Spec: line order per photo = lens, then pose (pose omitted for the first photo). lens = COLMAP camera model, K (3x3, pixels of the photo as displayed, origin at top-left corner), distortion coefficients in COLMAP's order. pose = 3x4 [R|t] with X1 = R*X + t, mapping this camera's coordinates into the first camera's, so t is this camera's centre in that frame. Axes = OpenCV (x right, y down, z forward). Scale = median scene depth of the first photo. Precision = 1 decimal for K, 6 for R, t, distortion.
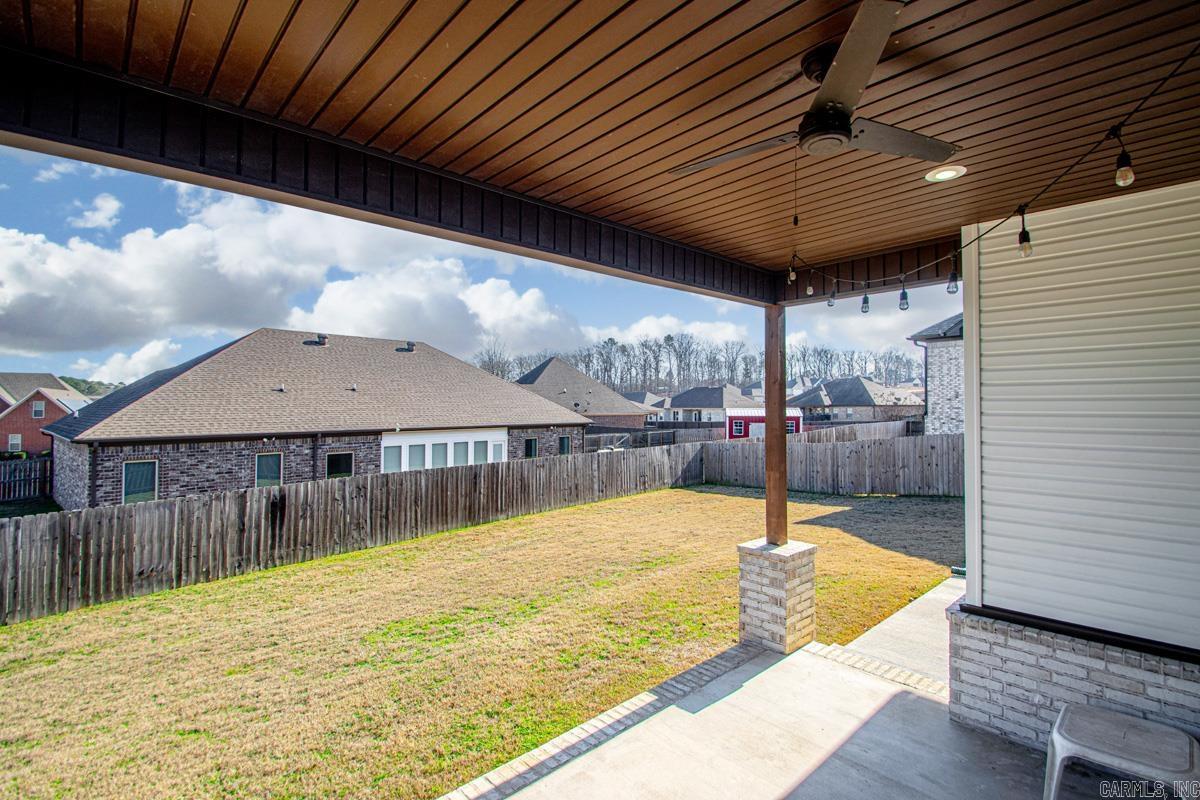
lens RADIAL K [[556.8, 0, 600.0], [0, 556.8, 400.0], [0, 0, 1]] dist [0.010980, -0.016771]
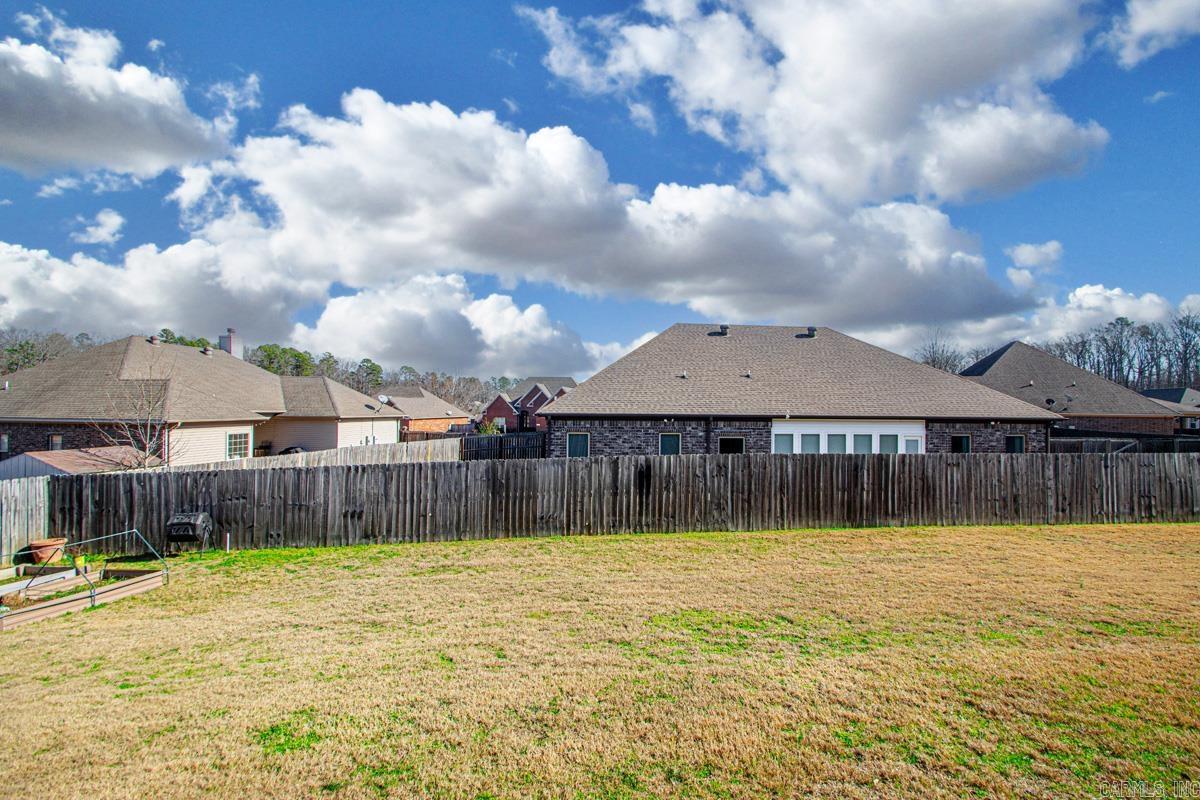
lens RADIAL K [[556.8, 0, 600.0], [0, 556.8, 400.0], [0, 0, 1]] dist [0.010980, -0.016771]
pose [[0.742713, 0.008478, -0.669556, 0.060674], [-0.007298, 0.999963, 0.004565, 0.043731], [0.669570, 0.001496, 0.742747, 0.162444]]
